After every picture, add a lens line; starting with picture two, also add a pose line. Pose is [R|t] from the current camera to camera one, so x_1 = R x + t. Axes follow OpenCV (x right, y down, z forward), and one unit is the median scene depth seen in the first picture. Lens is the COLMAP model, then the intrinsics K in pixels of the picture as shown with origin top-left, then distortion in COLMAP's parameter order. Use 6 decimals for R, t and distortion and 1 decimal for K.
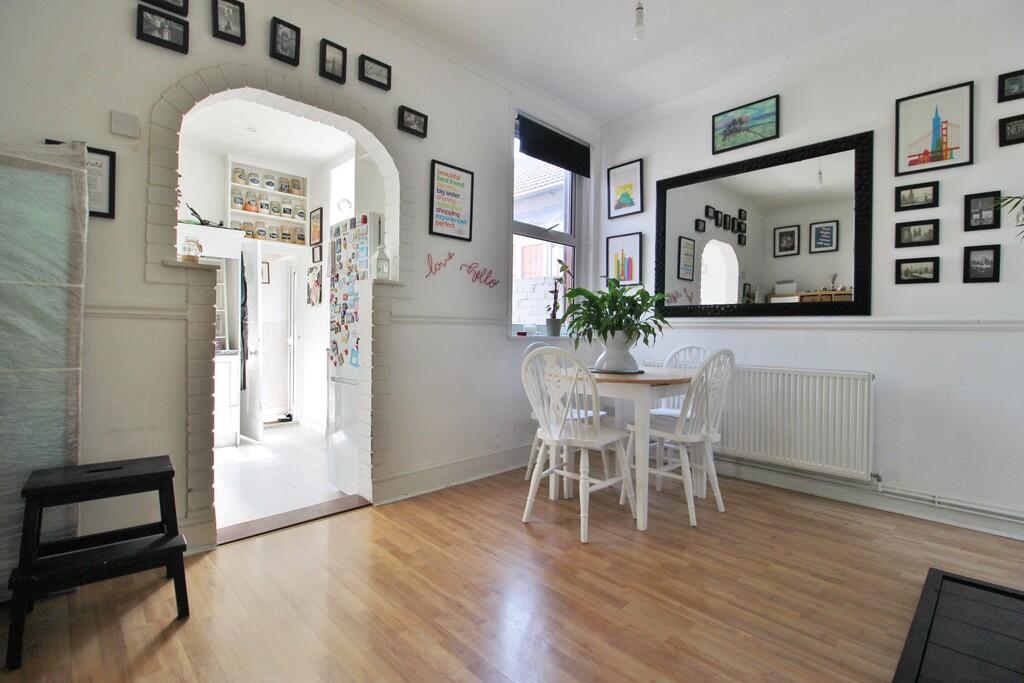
lens RADIAL K [[480.0, 0, 513.1], [0, 480.0, 336.0], [0, 0, 1]] dist [-0.015852, -0.000866]
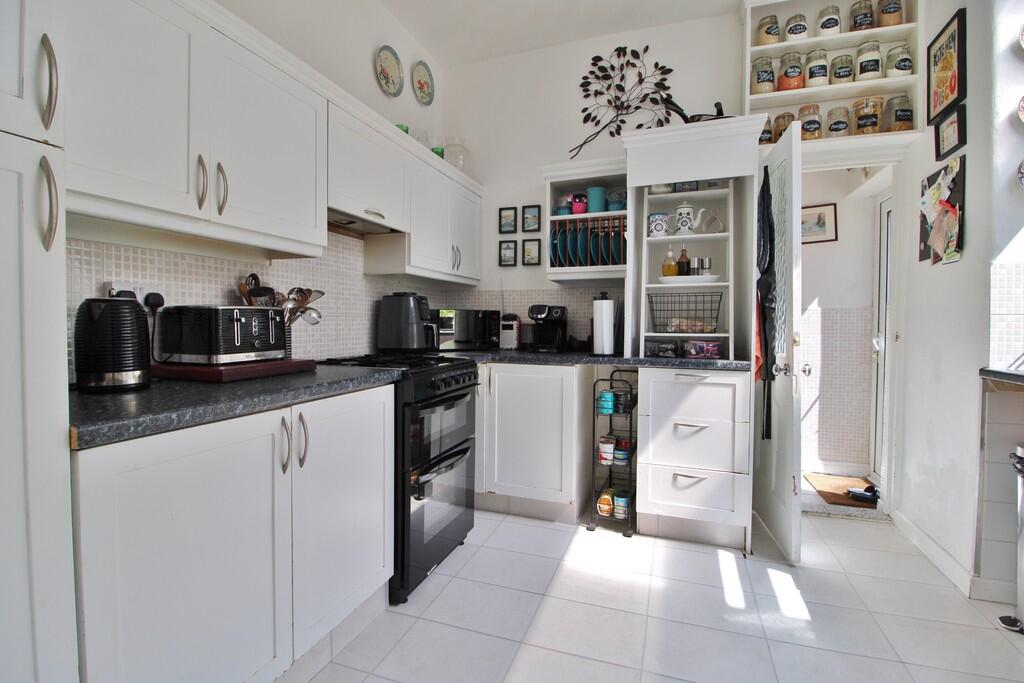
lens RADIAL K [[480.0, 0, 510.3], [0, 480.0, 339.0], [0, 0, 1]] dist [-0.015852, -0.000866]
pose [[0.452814, 0.011417, -0.891532, -0.218168], [-0.007263, 0.999932, 0.009117, 0.003792], [0.891576, 0.002347, 0.452866, 0.481693]]
